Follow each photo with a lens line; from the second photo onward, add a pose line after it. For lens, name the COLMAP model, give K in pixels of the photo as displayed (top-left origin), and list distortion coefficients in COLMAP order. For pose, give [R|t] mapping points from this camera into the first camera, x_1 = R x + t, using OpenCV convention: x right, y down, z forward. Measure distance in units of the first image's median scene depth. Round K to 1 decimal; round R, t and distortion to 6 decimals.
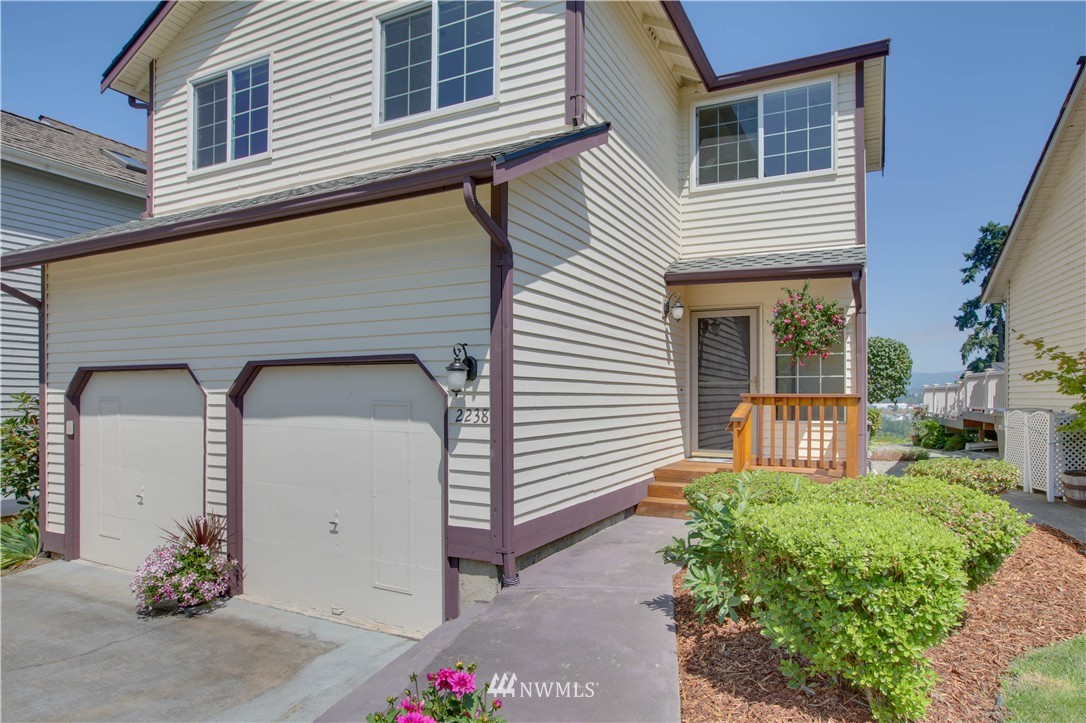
lens RADIAL K [[593.0, 0, 543.4], [0, 593.0, 389.7], [0, 0, 1]] dist [-0.003958, -0.000034]
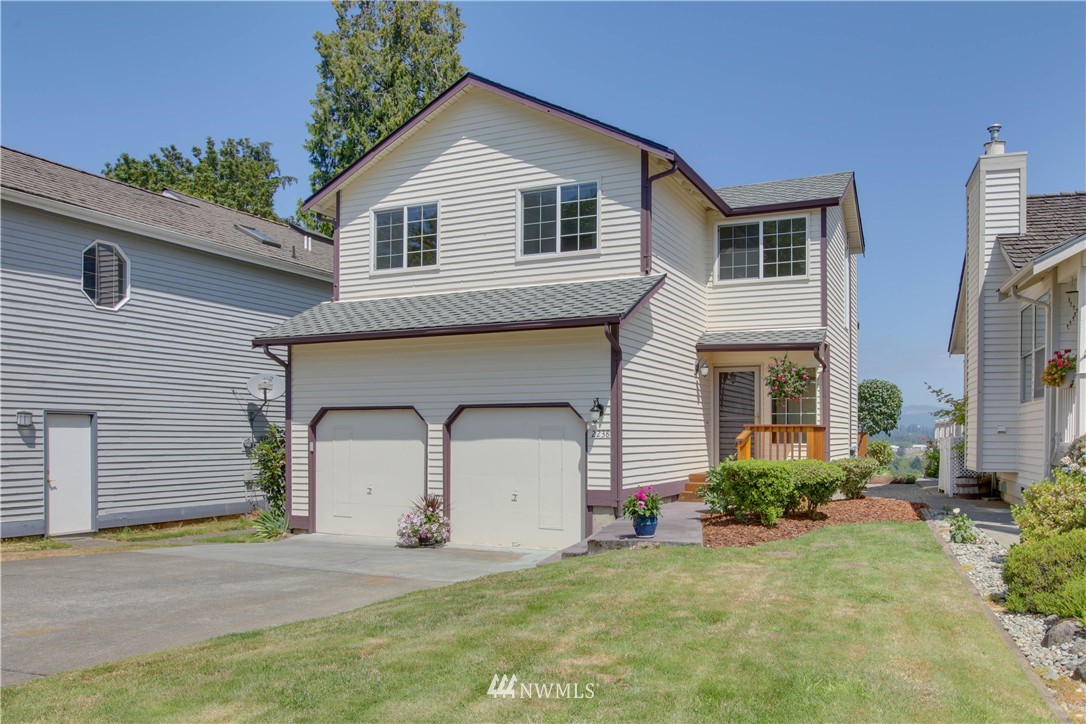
lens RADIAL K [[1006.4, 0, 543.0], [0, 1006.4, 439.8], [0, 0, 1]] dist [-0.004102, 0.000171]
pose [[0.998552, -0.000480, 0.053789, -0.333073], [0.000035, 0.999966, 0.008261, 0.024035], [-0.053791, -0.008247, 0.998518, -1.590375]]
